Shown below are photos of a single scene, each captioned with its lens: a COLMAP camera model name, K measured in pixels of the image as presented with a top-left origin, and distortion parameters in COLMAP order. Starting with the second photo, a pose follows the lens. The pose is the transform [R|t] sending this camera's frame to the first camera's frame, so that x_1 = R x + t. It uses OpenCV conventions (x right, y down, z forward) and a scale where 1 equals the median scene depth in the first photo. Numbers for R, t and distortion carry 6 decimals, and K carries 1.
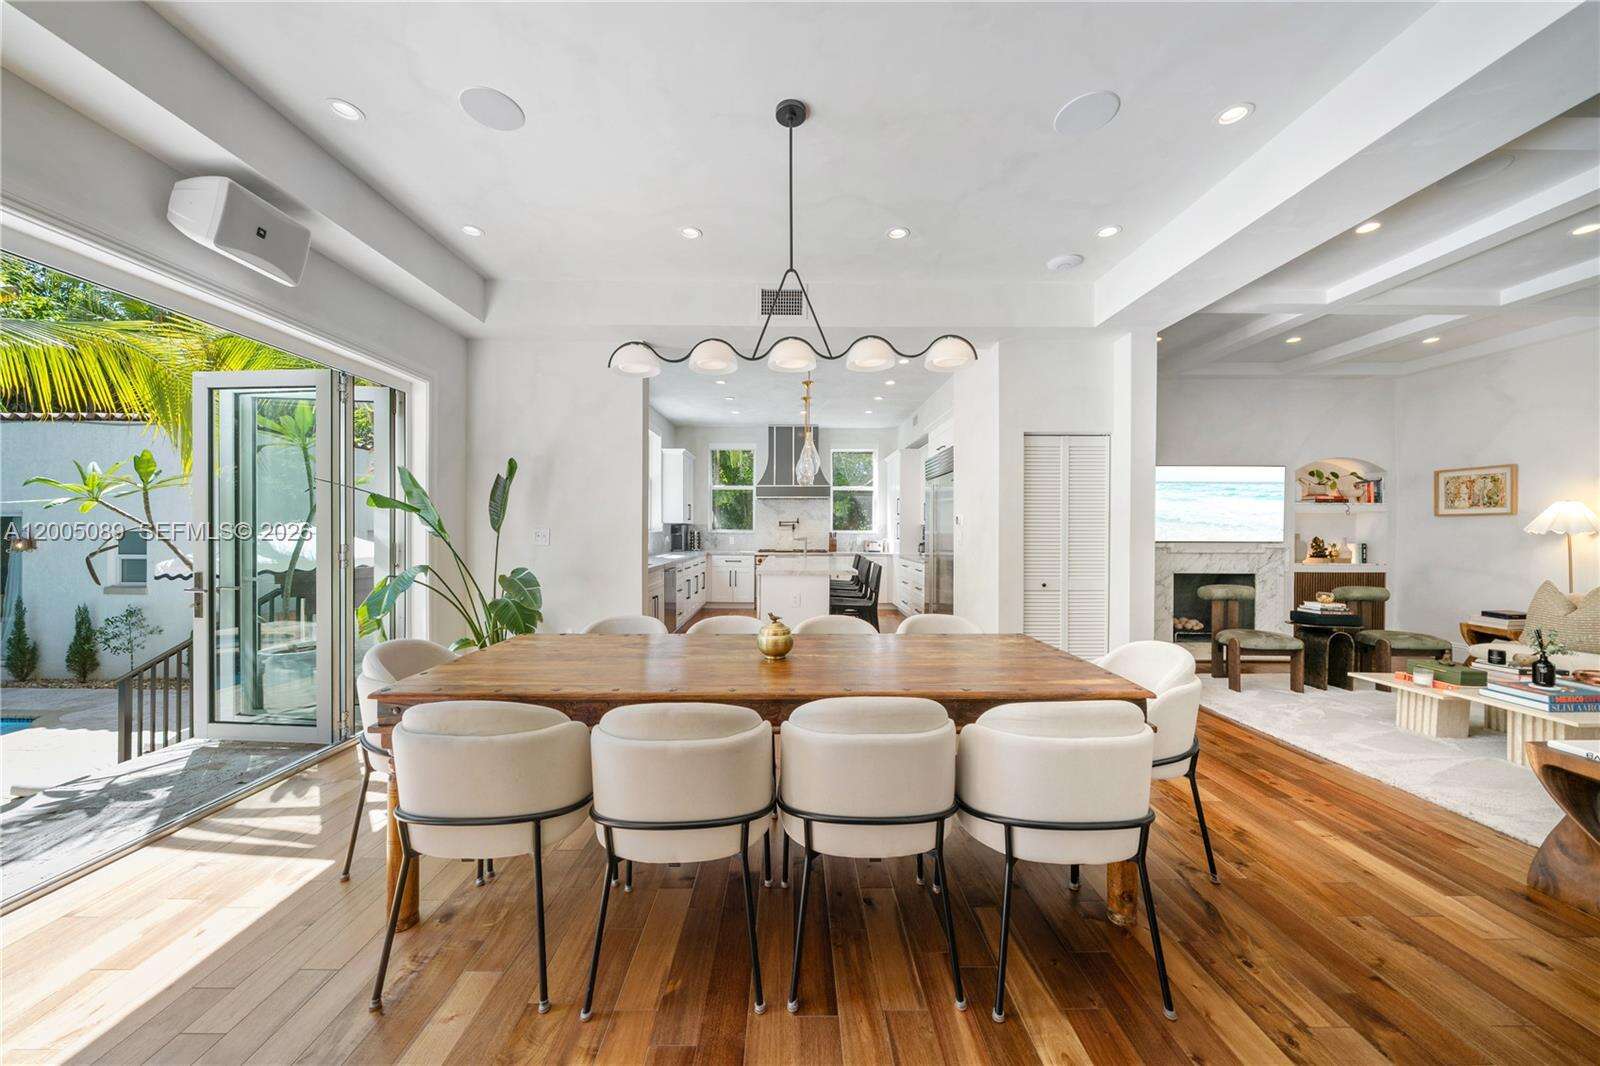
lens RADIAL K [[552.1, 0, 786.4], [0, 552.1, 528.6], [0, 0, 1]] dist [0.001732, 0.000003]
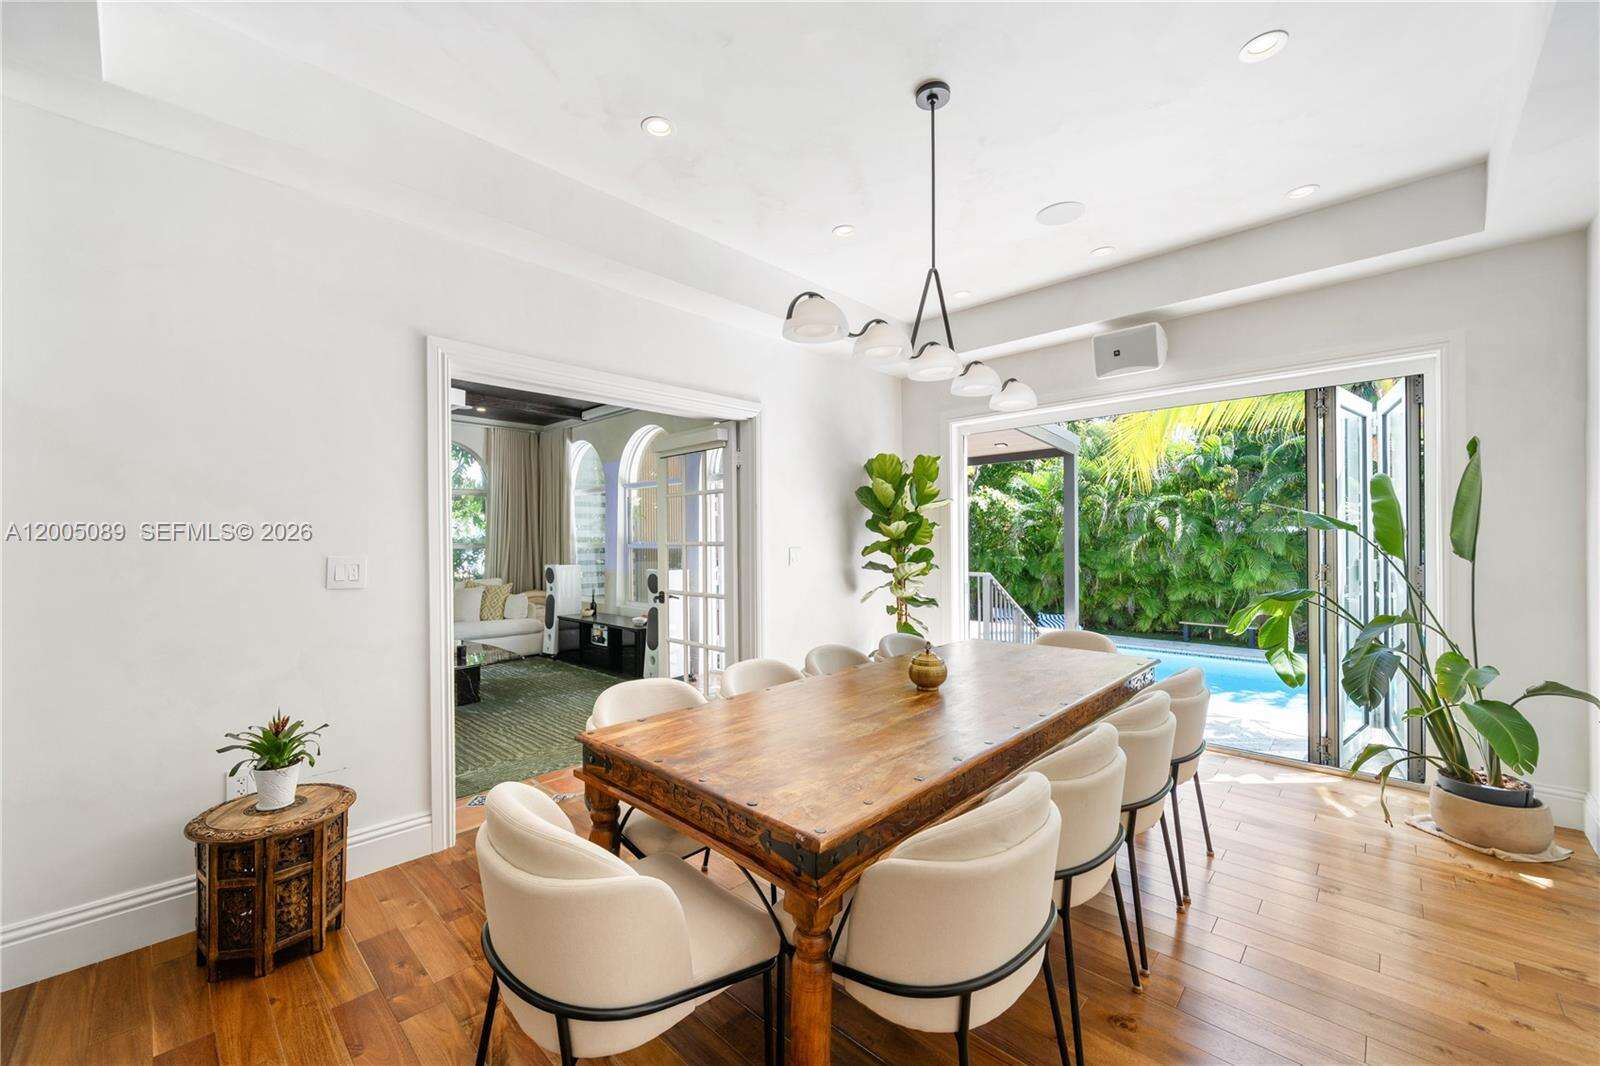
lens RADIAL K [[626.2, 0, 785.7], [0, 626.2, 535.7], [0, 0, 1]] dist [-0.003089, -0.000937]
pose [[-0.692179, -0.009661, -0.721661, 0.349294], [0.002444, 0.999873, -0.015729, -0.003739], [0.721721, -0.012651, -0.692068, 0.578049]]
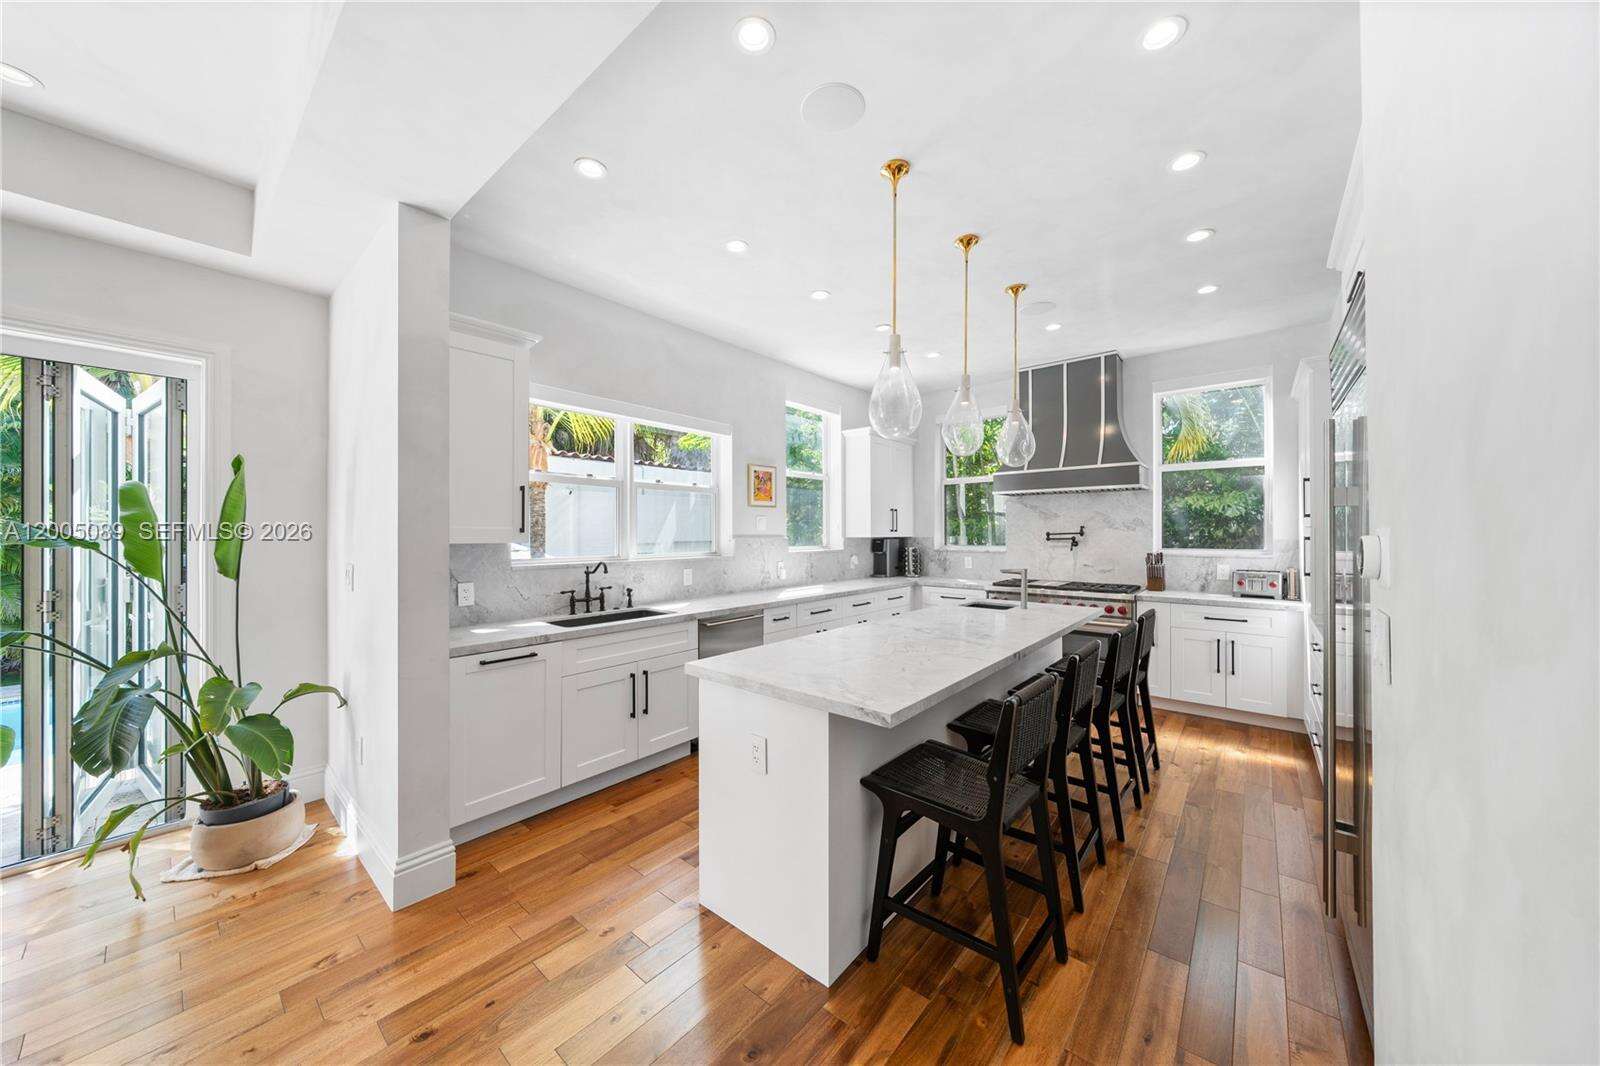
lens RADIAL K [[552.1, 0, 785.5], [0, 552.1, 534.0], [0, 0, 1]] dist [0.001732, 0.000003]
pose [[0.757094, -0.006625, -0.653273, 0.242213], [0.009166, 0.999958, 0.000482, -0.021063], [0.653242, -0.006353, 0.757123, 0.581029]]
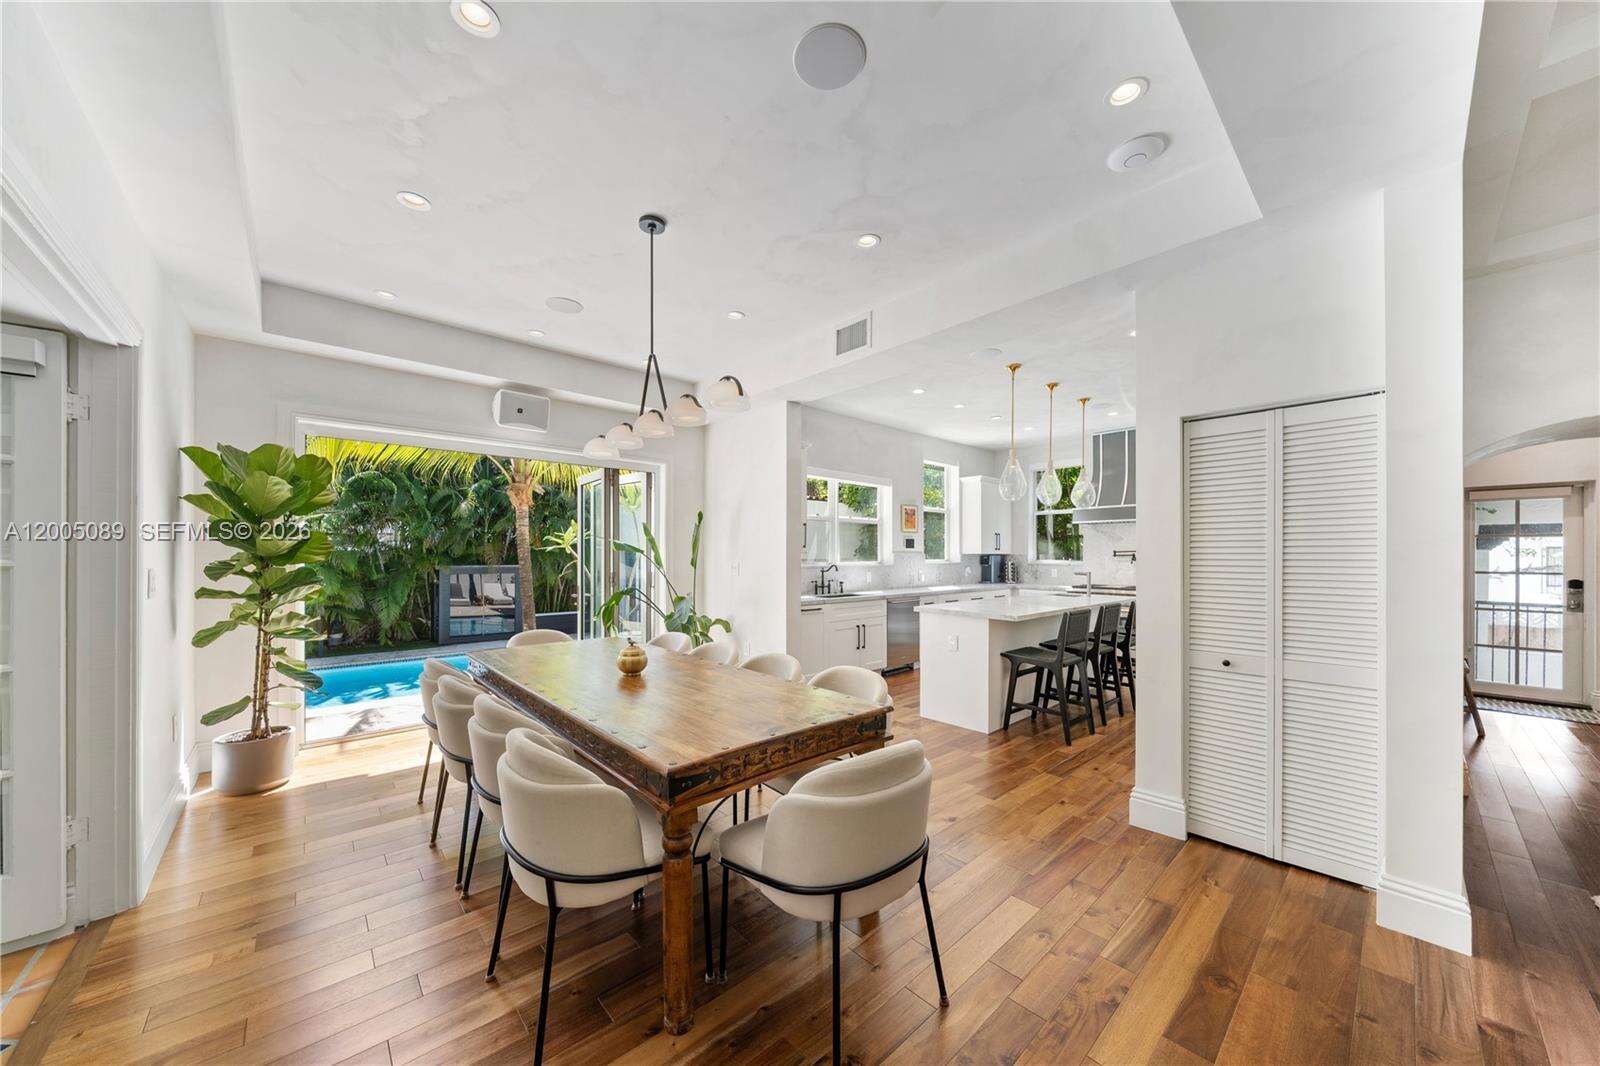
lens RADIAL K [[552.1, 0, 788.6], [0, 552.1, 555.1], [0, 0, 1]] dist [0.001732, 0.000003]
pose [[0.661725, -0.001772, -0.749745, 0.425402], [0.003287, 0.999994, 0.000538, -0.012405], [0.749740, -0.002821, 0.661727, 0.164766]]
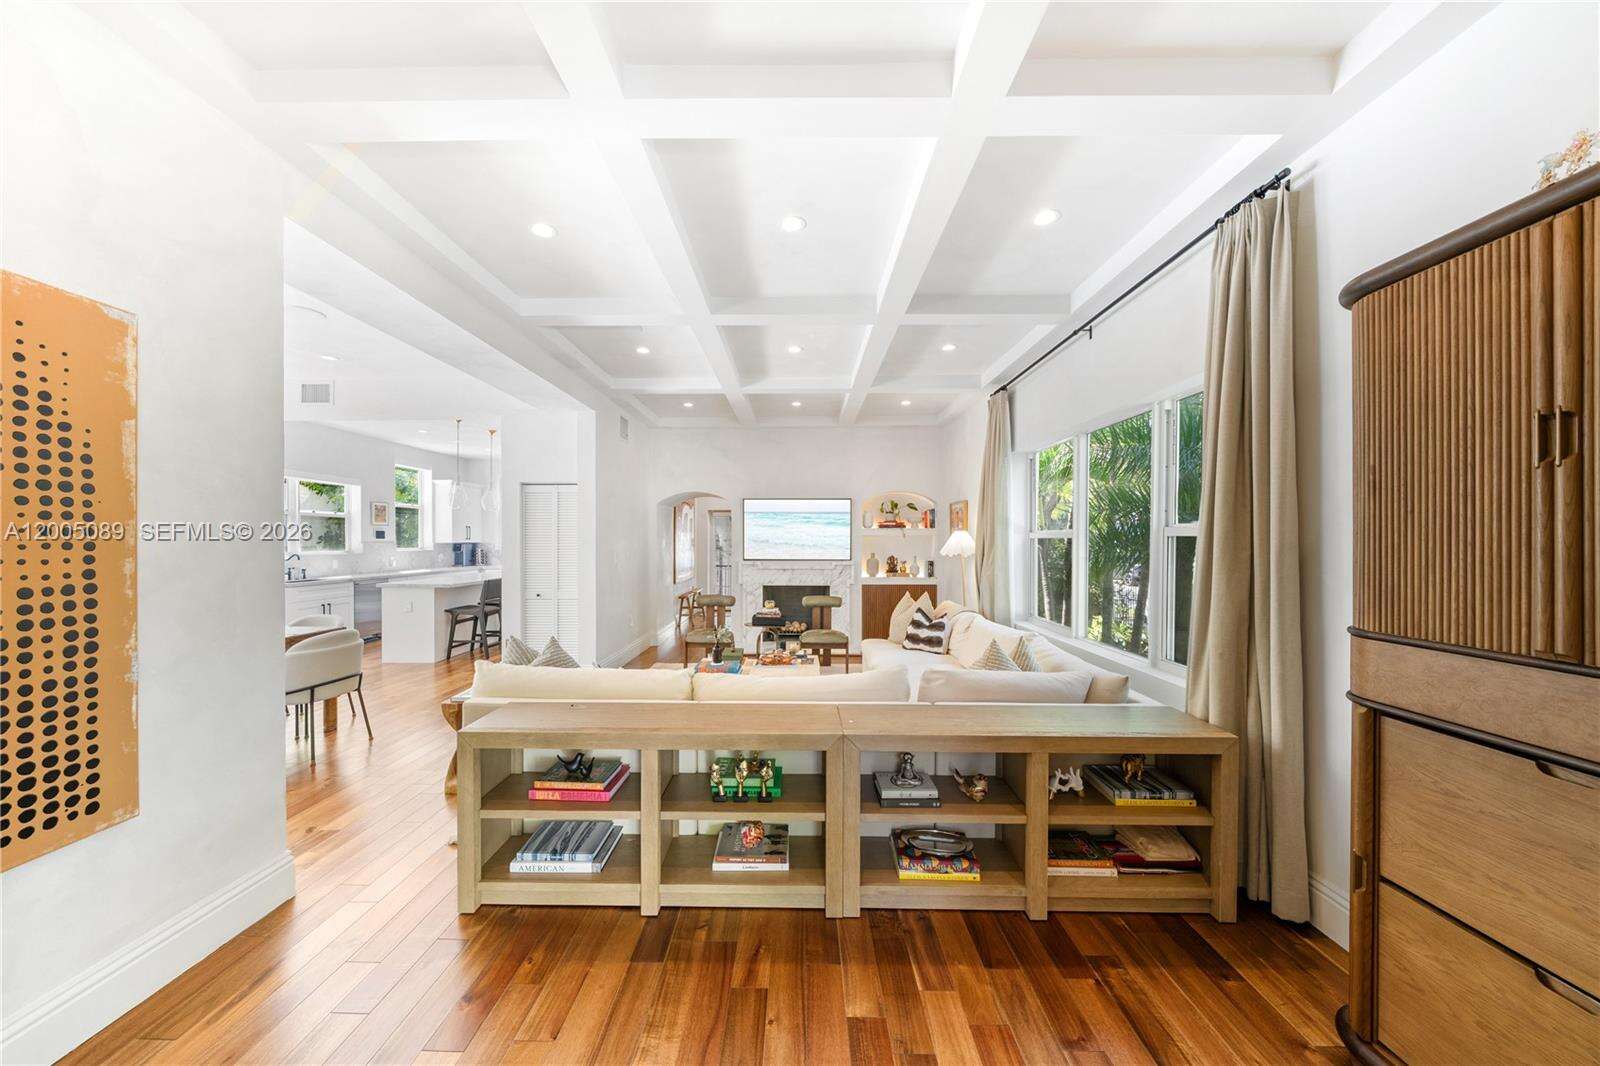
lens RADIAL K [[552.1, 0, 795.1], [0, 552.1, 541.4], [0, 0, 1]] dist [0.001732, 0.000003]
pose [[0.999894, -0.002820, -0.014268, 0.779903], [0.002908, 0.999977, 0.006167, -0.024783], [0.014251, -0.006208, 0.999879, -0.239016]]
